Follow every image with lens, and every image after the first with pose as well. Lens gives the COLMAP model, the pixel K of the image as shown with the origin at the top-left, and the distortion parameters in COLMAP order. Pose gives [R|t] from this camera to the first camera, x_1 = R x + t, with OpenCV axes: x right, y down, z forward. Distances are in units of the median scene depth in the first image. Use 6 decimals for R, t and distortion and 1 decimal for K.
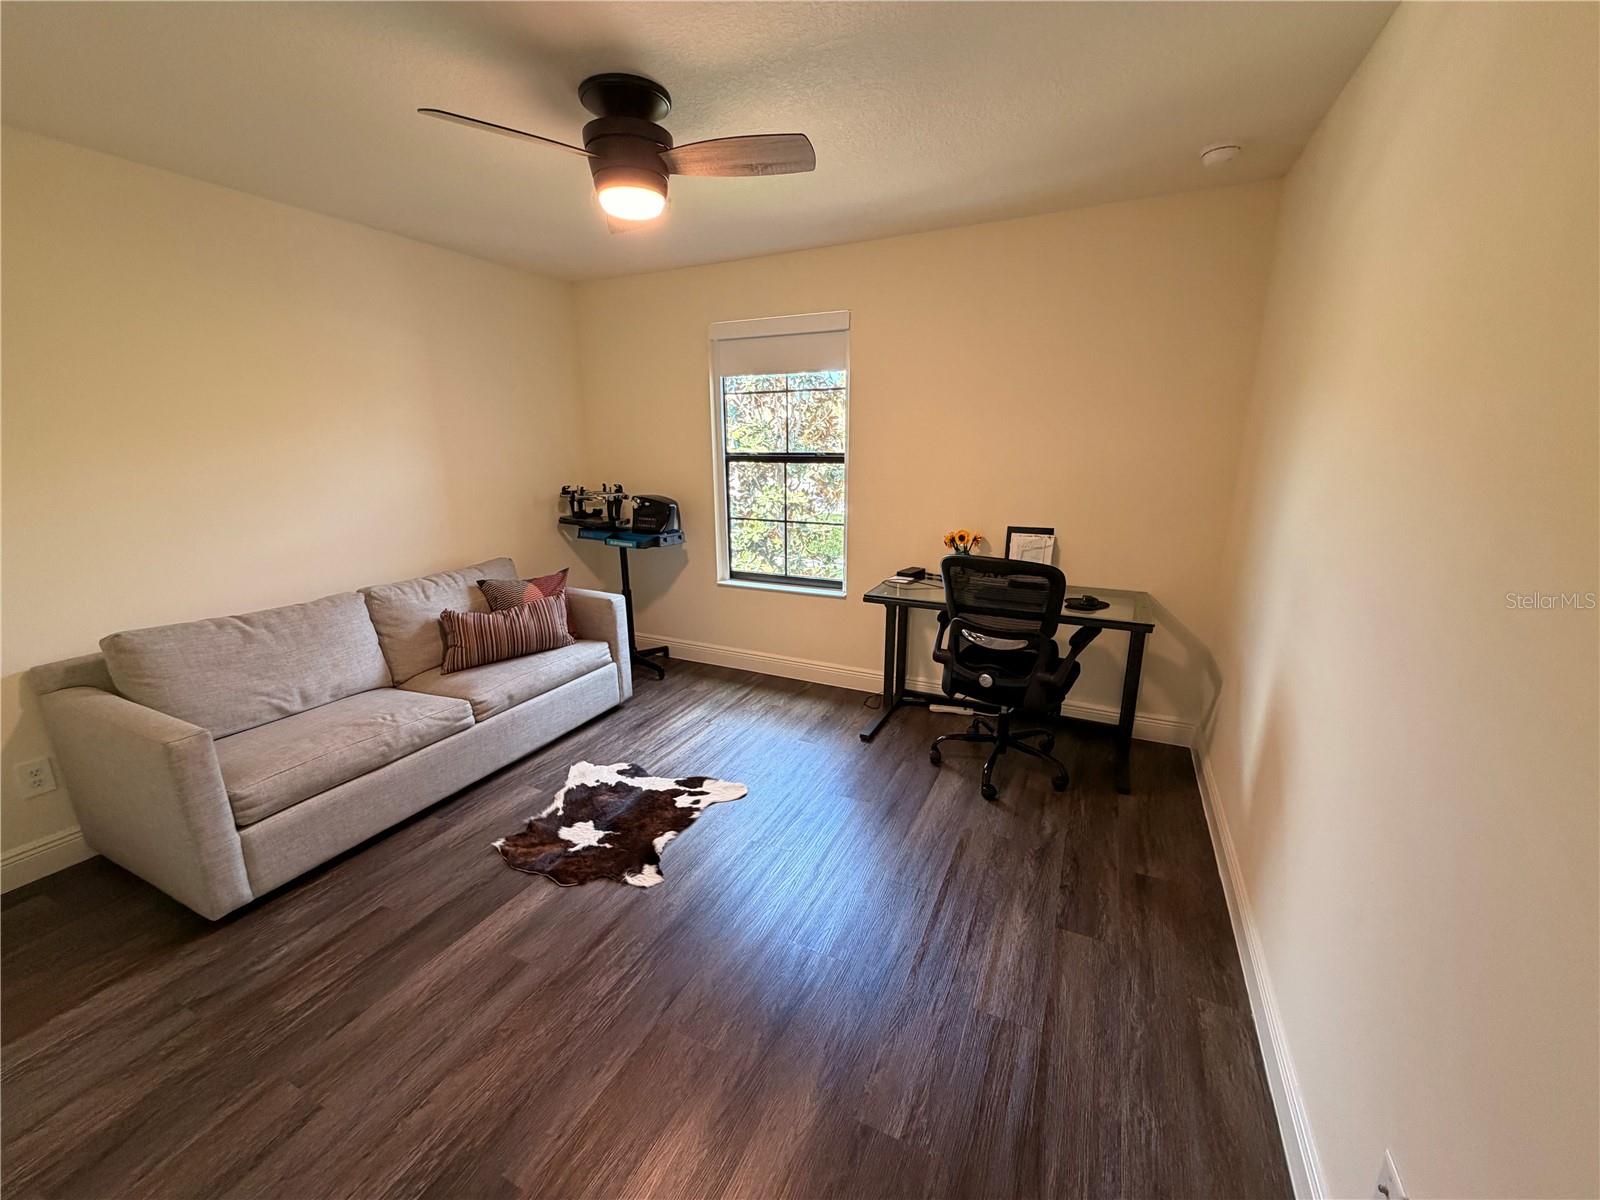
lens RADIAL K [[639.3, 0, 787.7], [0, 639.3, 599.8], [0, 0, 1]] dist [0.001595, 0.000205]
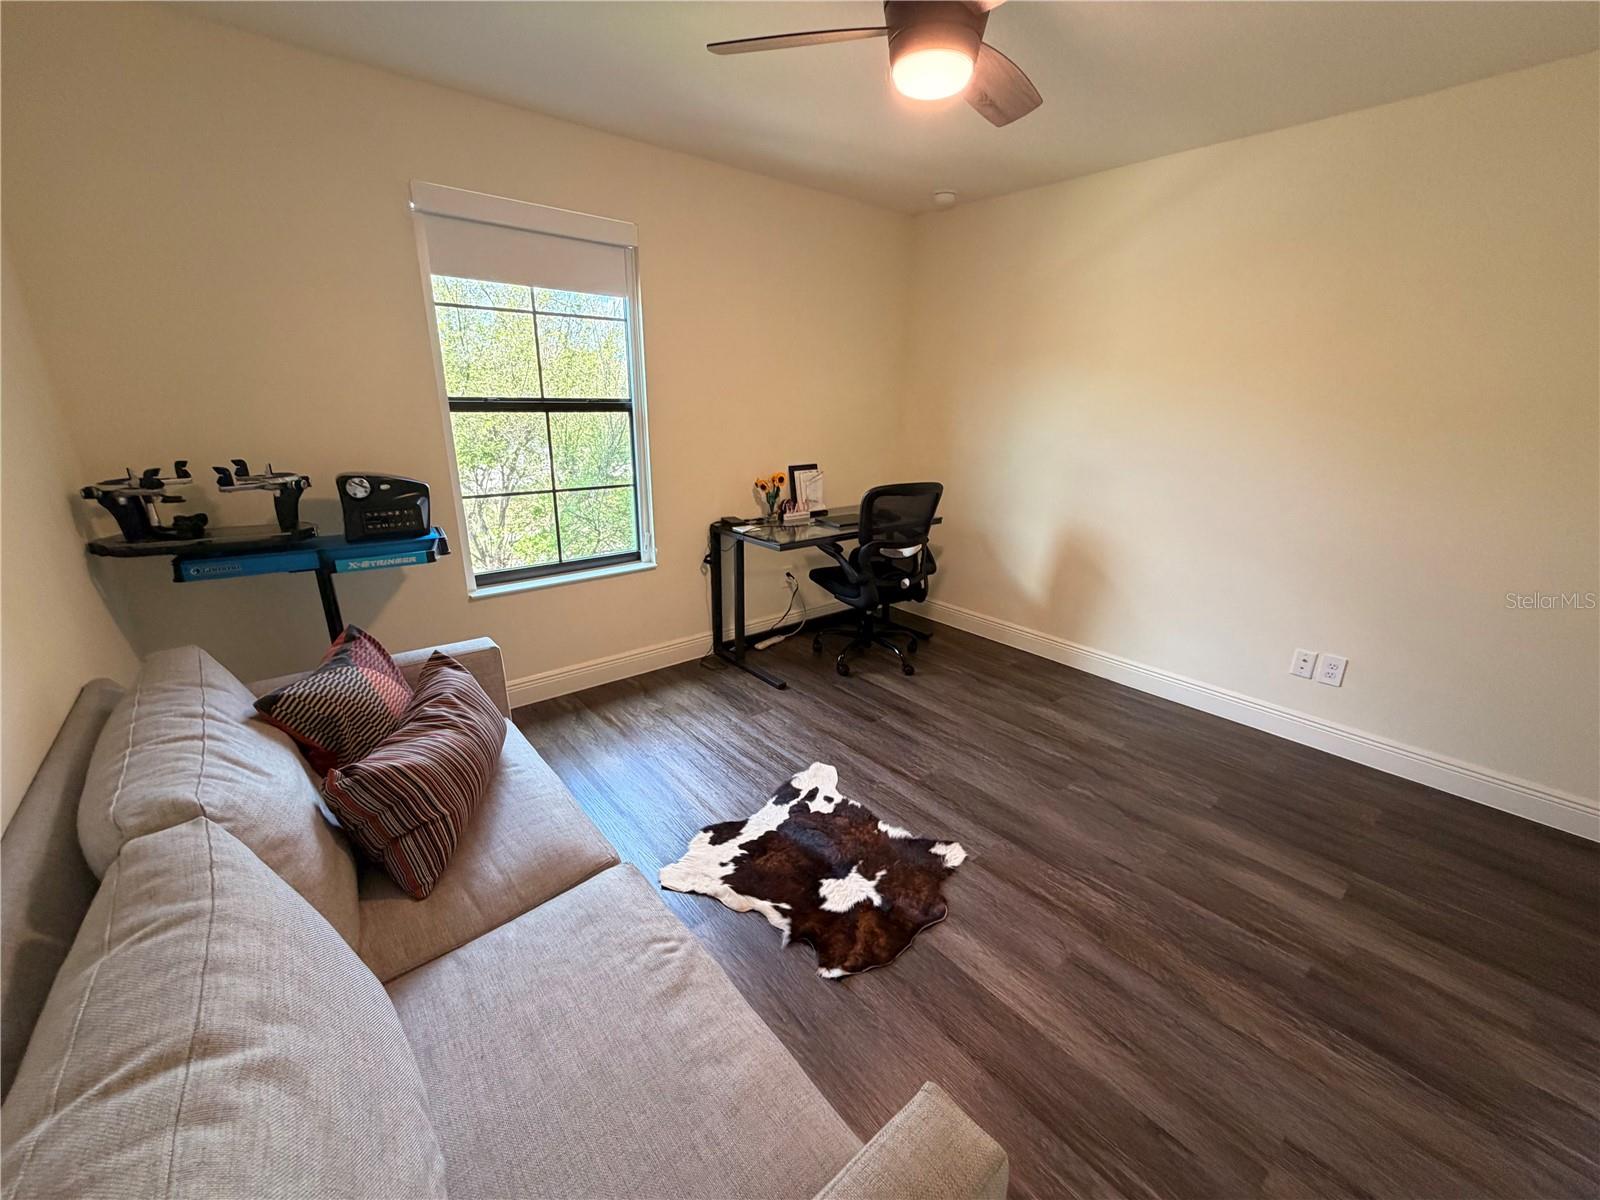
lens RADIAL K [[639.3, 0, 806.2], [0, 639.3, 598.9], [0, 0, 1]] dist [0.001595, 0.000205]
pose [[0.399271, -0.264561, 0.877833, -0.708755], [0.206205, 0.958844, 0.195187, -0.105047], [-0.893343, 0.103081, 0.437392, 0.507723]]
